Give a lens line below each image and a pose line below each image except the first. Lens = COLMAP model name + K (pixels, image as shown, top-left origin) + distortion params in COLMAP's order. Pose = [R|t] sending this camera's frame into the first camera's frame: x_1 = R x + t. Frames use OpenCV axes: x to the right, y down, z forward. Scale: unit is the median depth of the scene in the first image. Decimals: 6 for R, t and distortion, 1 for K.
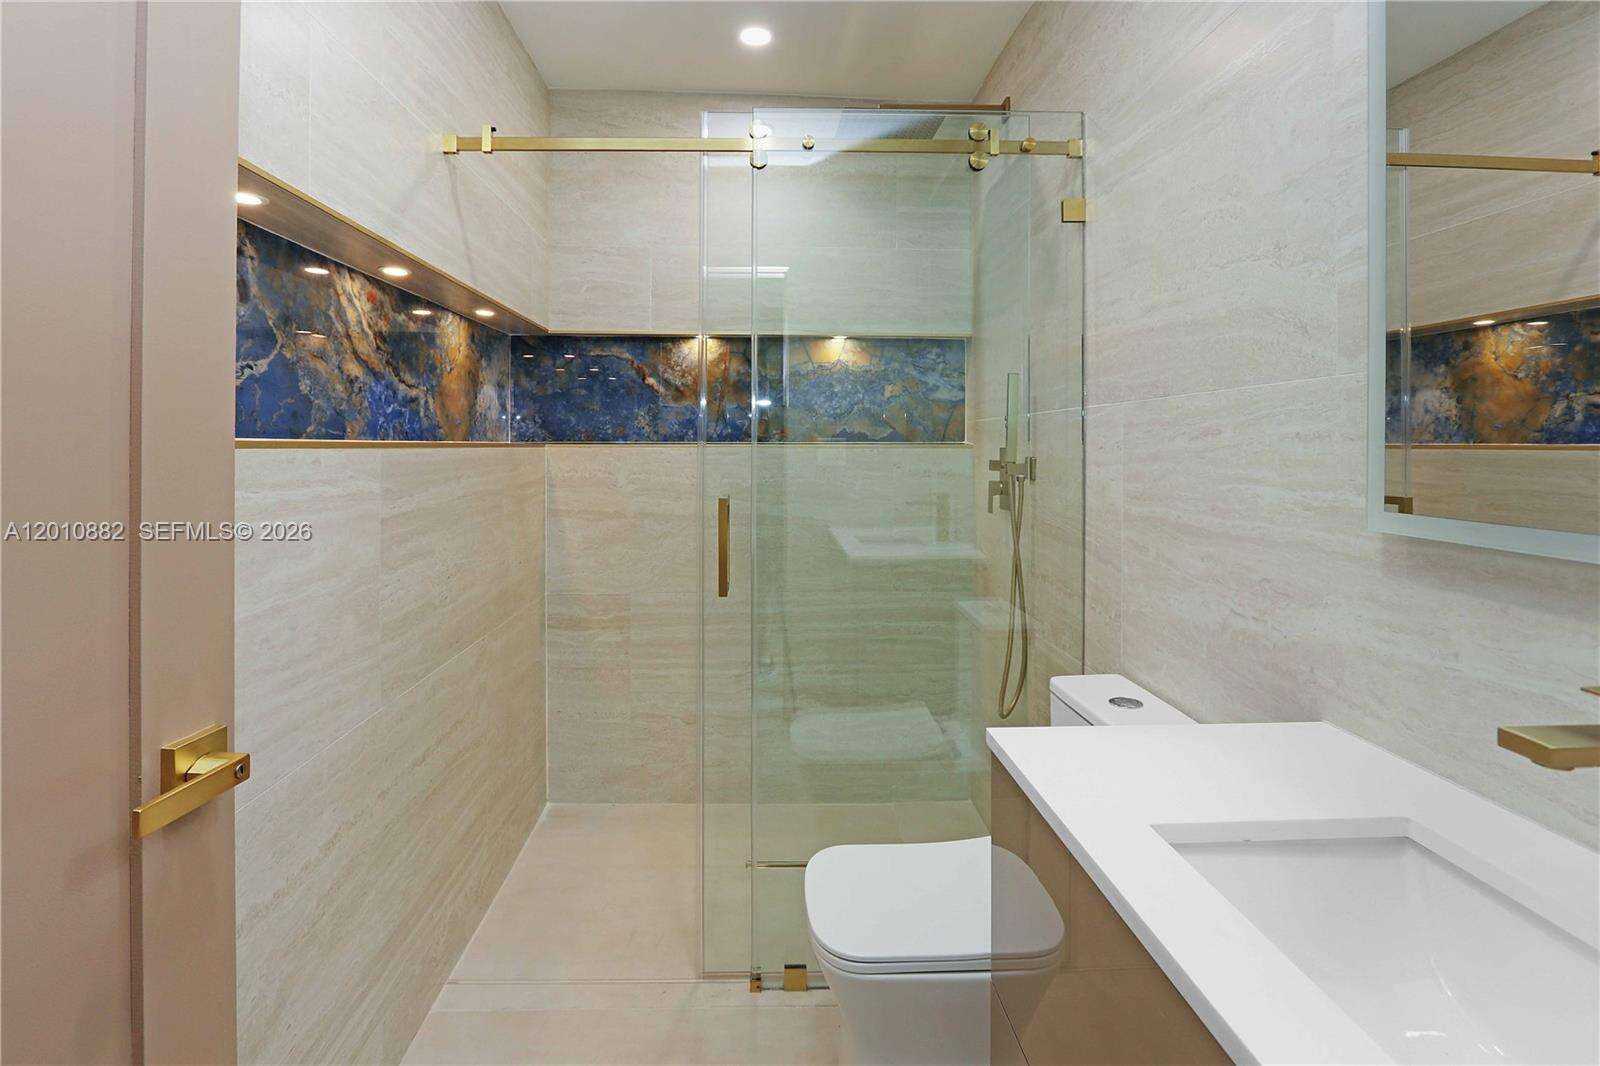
lens RADIAL K [[786.9, 0, 798.2], [0, 786.9, 437.1], [0, 0, 1]] dist [-0.002764, 0.000687]
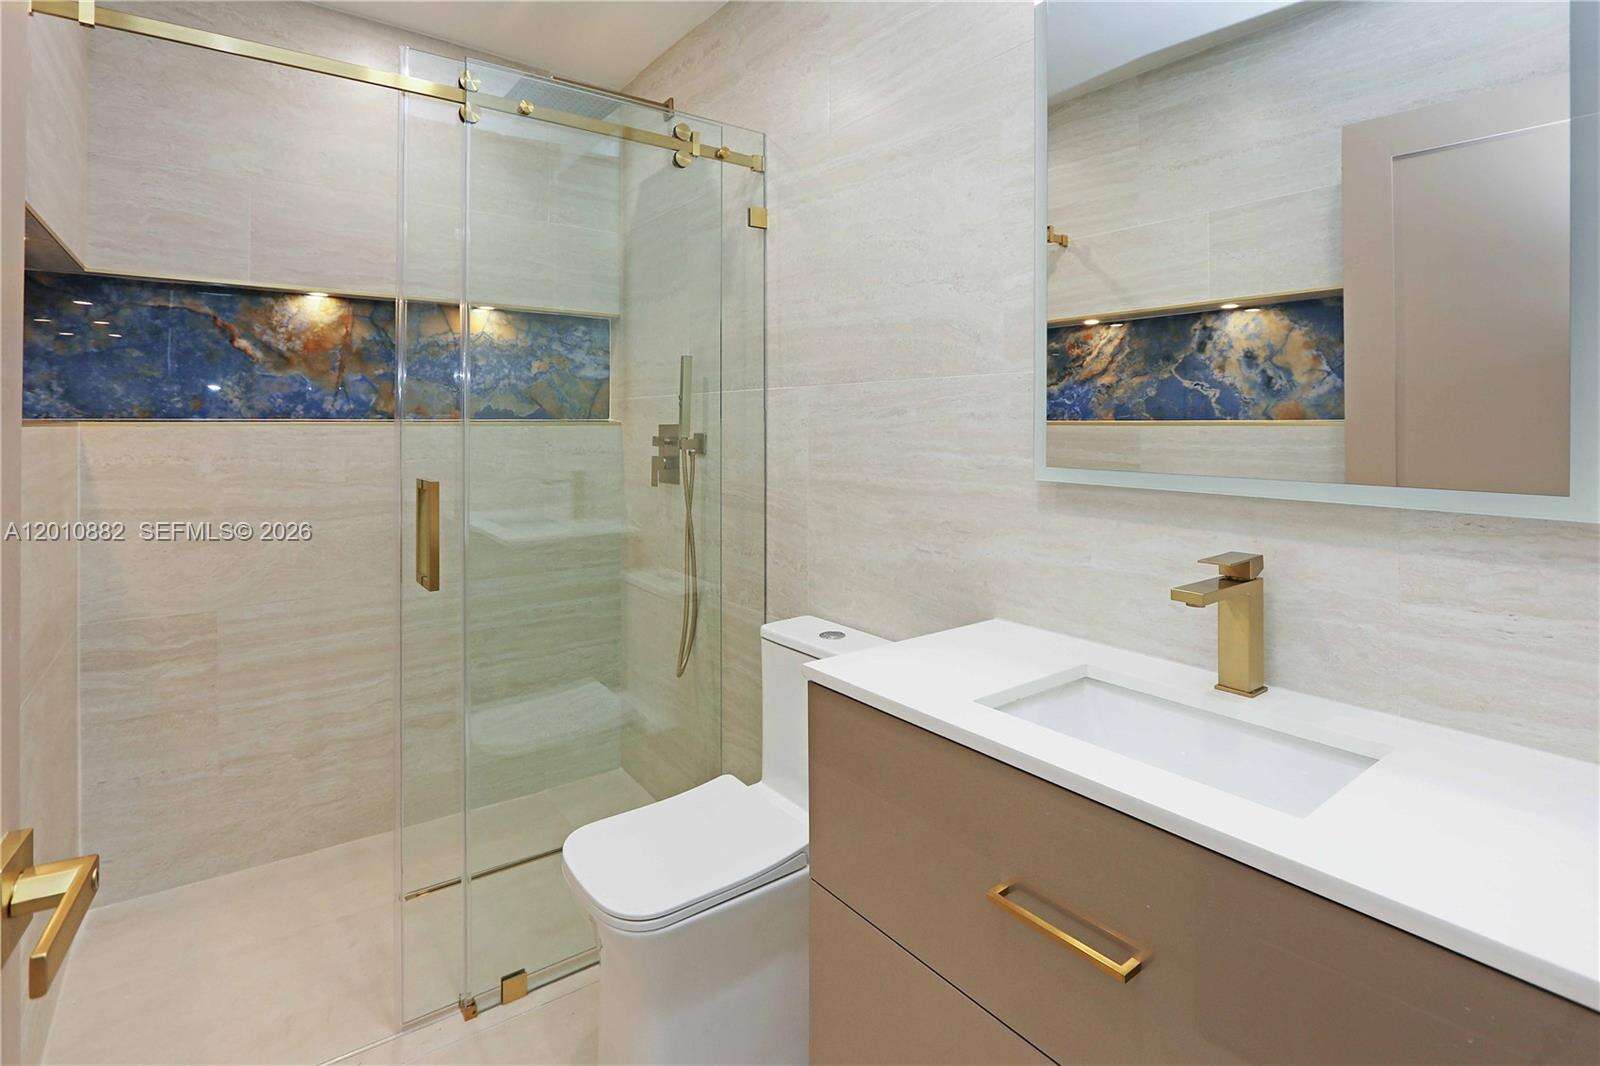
lens RADIAL K [[792.2, 0, 798.6], [0, 792.2, 409.7], [0, 0, 1]] dist [0.018957, 0.000391]
pose [[0.835169, 0.008104, 0.549934, -0.168701], [-0.004616, 0.999959, -0.007726, 0.000260], [-0.549974, 0.003914, 0.835173, 0.002746]]
